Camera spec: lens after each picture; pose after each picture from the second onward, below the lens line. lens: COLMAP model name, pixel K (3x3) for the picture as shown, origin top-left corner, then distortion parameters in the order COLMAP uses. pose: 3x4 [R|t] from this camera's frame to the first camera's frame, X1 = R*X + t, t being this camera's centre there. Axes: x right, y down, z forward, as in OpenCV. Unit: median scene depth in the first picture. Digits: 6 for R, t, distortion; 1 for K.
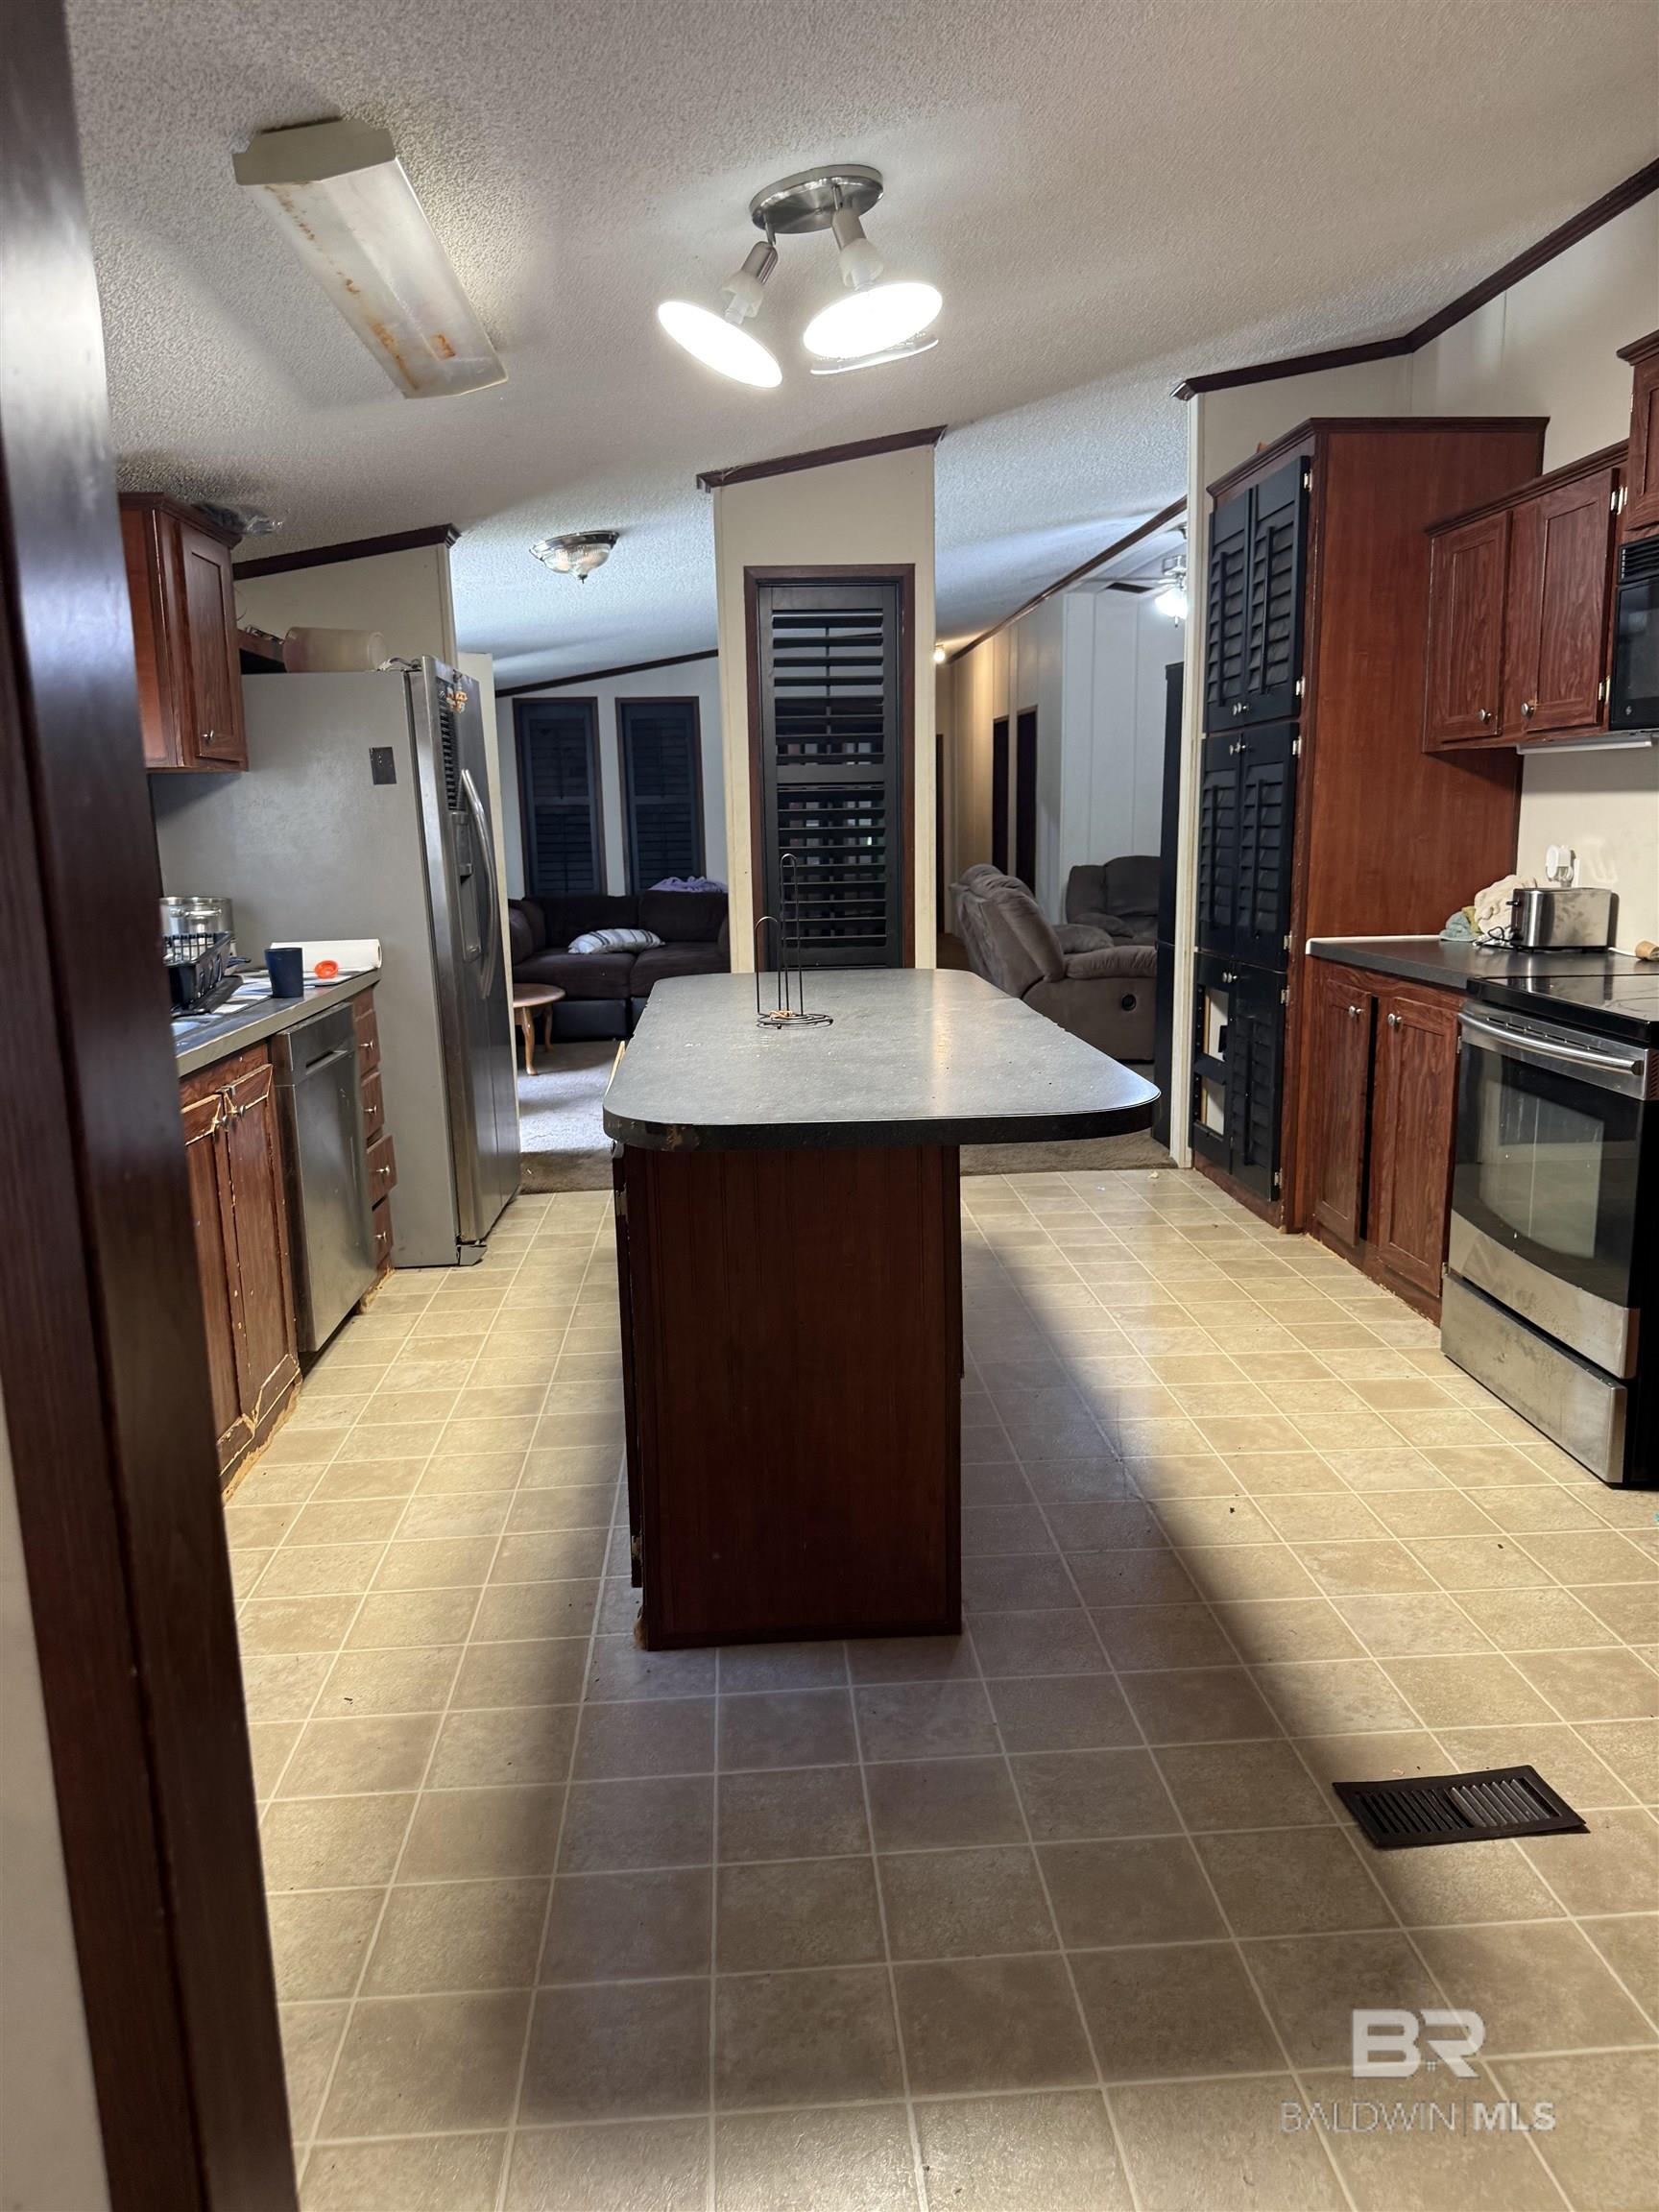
lens RADIAL K [[1555.1, 0, 865.1], [0, 1555.1, 1124.8], [0, 0, 1]] dist [0.002171, -0.028911]
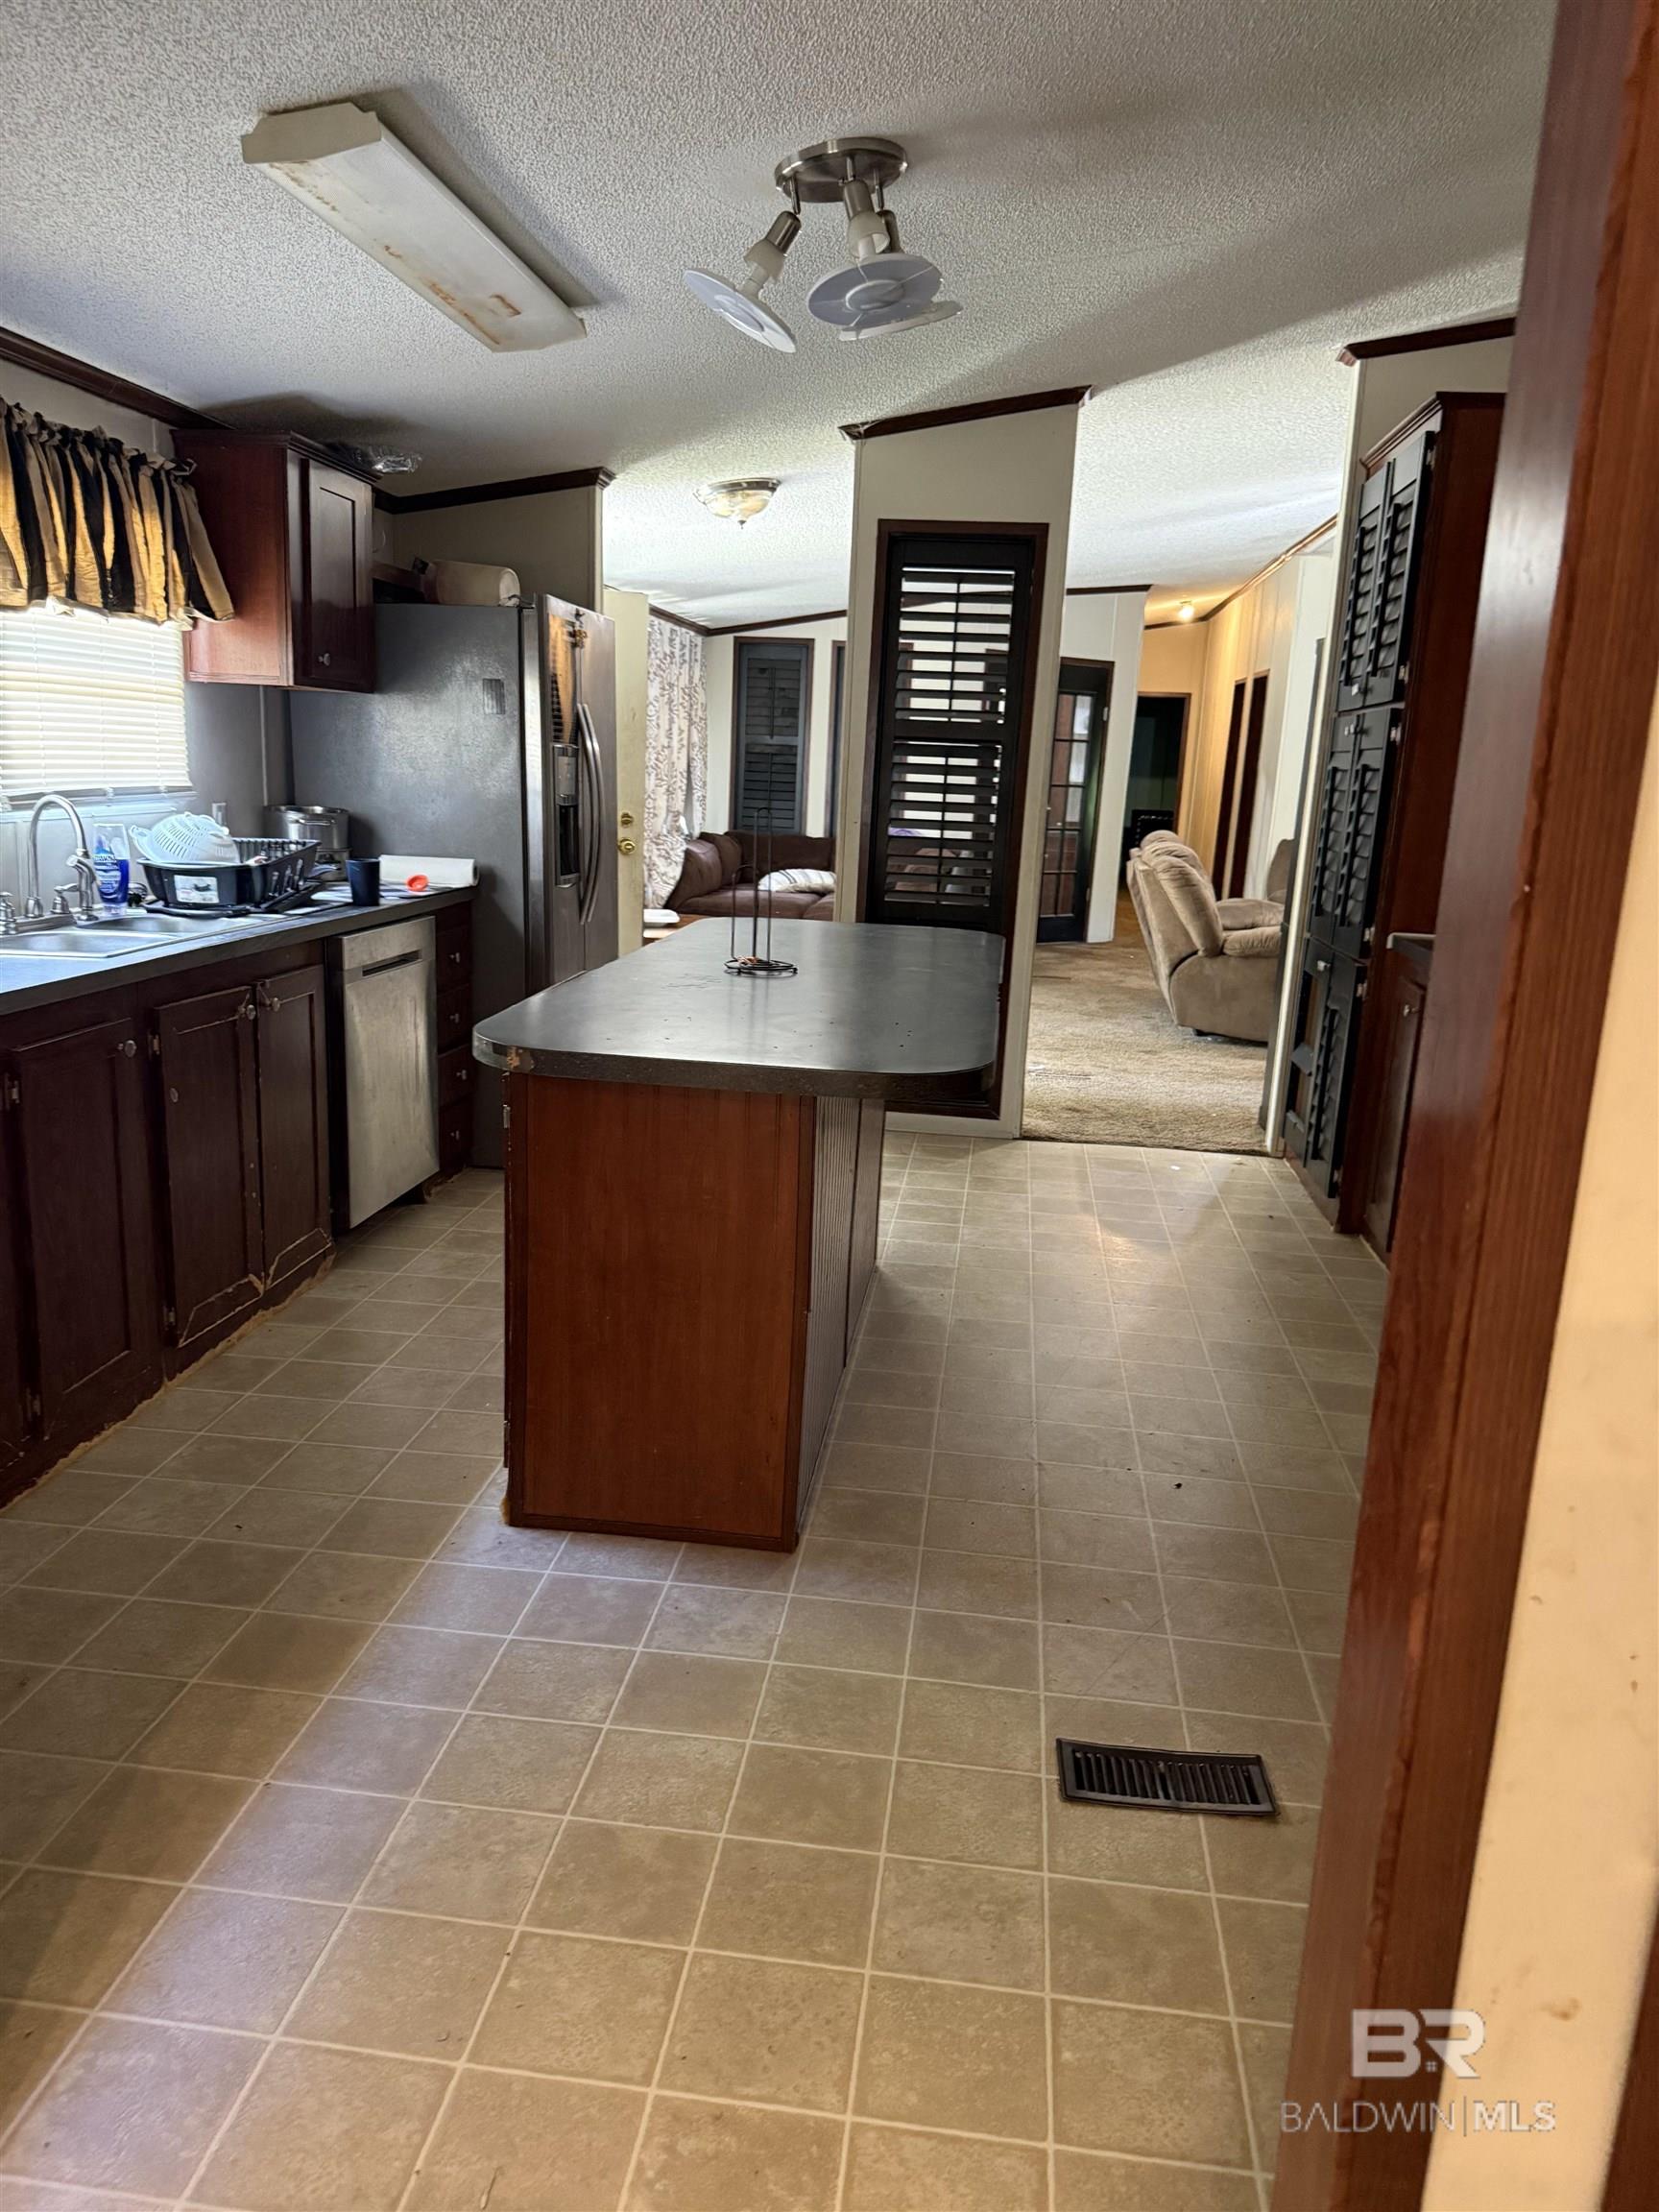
lens RADIAL K [[1555.1, 0, 869.0], [0, 1555.1, 1134.1], [0, 0, 1]] dist [0.002171, -0.028911]
pose [[0.981144, 0.105961, -0.161643, 0.138378], [-0.099882, 0.993967, 0.045307, -0.006120], [0.165469, -0.028308, 0.985809, -0.016983]]
